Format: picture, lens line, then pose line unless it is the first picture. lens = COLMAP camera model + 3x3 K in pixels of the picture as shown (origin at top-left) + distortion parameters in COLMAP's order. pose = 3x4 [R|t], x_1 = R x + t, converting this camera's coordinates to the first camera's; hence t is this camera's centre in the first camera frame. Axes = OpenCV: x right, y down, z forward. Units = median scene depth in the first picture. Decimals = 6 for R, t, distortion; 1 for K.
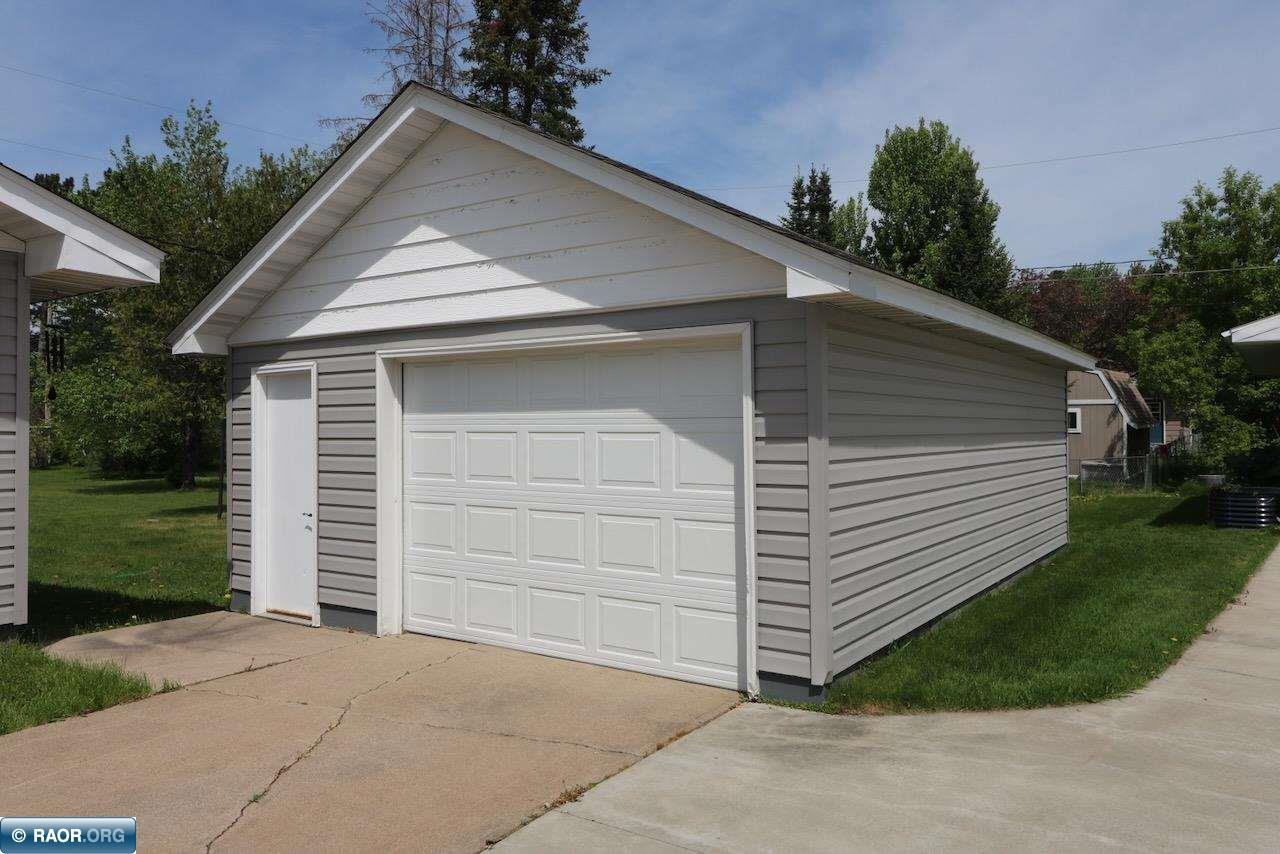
lens RADIAL K [[925.6, 0, 640.0], [0, 925.6, 427.0], [0, 0, 1]] dist [0.007194, 0.004535]
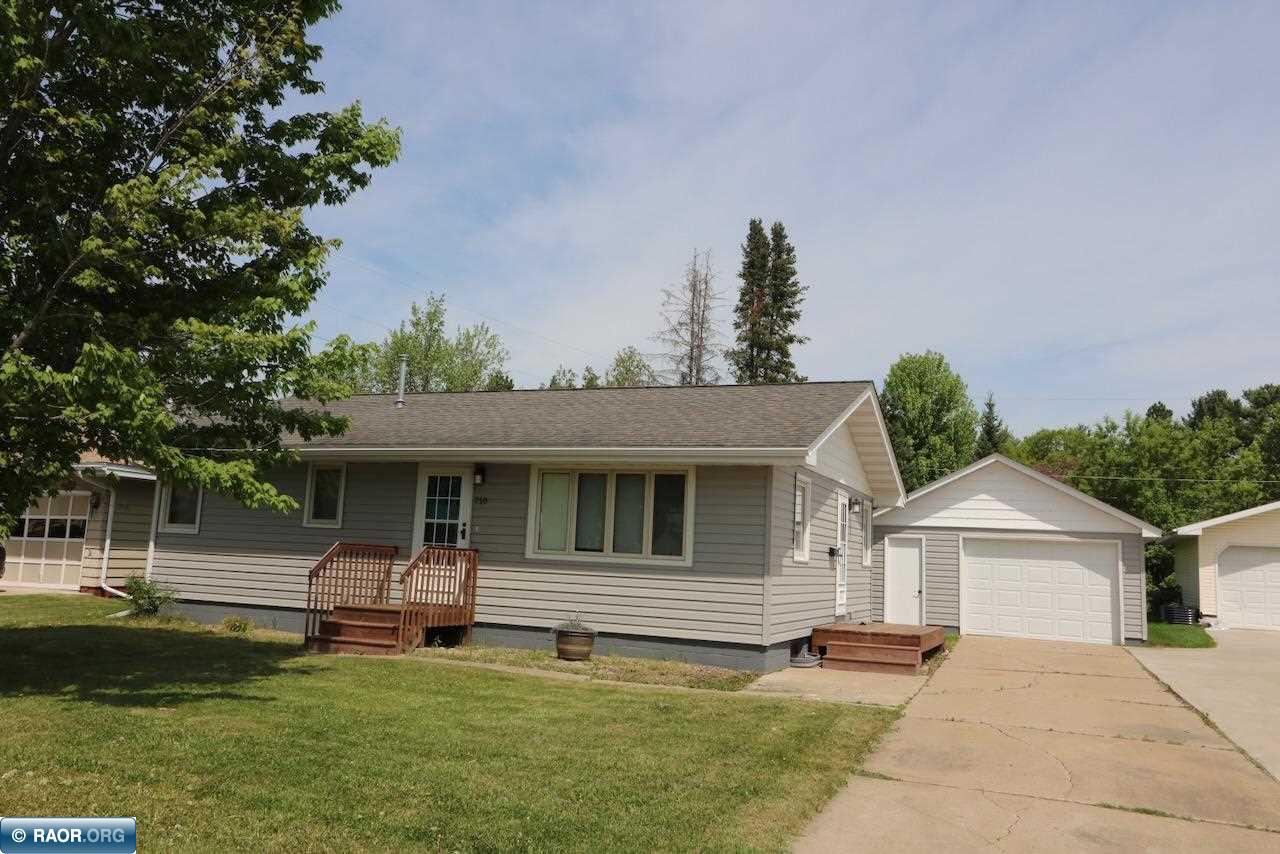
lens RADIAL K [[1020.5, 0, 645.5], [0, 1020.5, 430.2], [0, 0, 1]] dist [0.012999, -0.000964]
pose [[0.976717, 0.072202, 0.202014, -1.933082], [-0.048173, 0.991430, -0.121436, 0.028947], [-0.209051, 0.108877, 0.971825, -1.941325]]
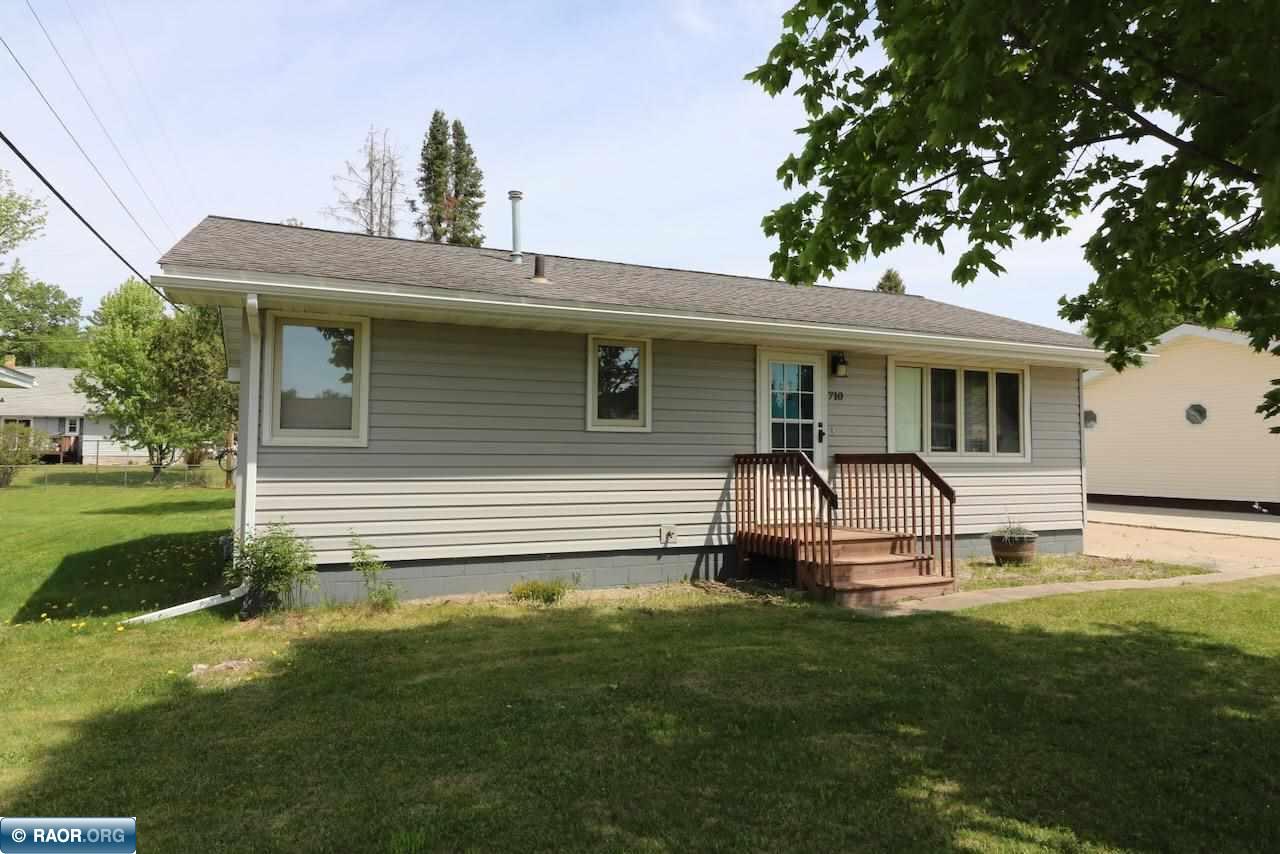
lens RADIAL K [[789.3, 0, 640.0], [0, 789.3, 427.0], [0, 0, 1]] dist [0.000134, -0.000019]
pose [[0.533052, 0.031231, 0.845506, -3.230033], [-0.009862, 0.999480, -0.030700, 0.032131], [-0.846025, 0.008026, 0.533083, -0.136548]]
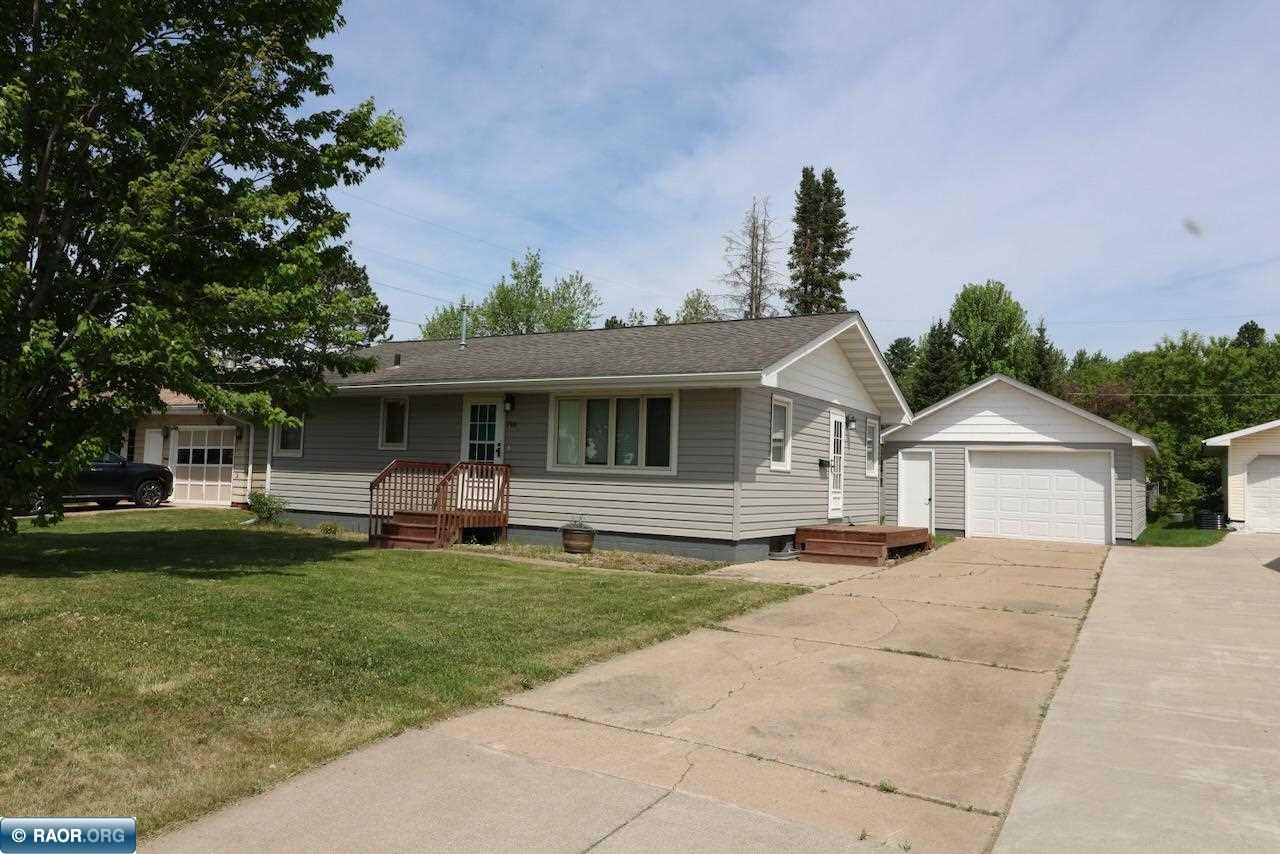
lens RADIAL K [[925.6, 0, 640.0], [0, 925.6, 427.0], [0, 0, 1]] dist [0.007194, 0.004535]
pose [[0.996803, 0.037500, 0.070552, -1.656058], [-0.033917, 0.998106, -0.051319, 0.048105], [-0.072343, 0.048762, 0.996187, -2.127451]]
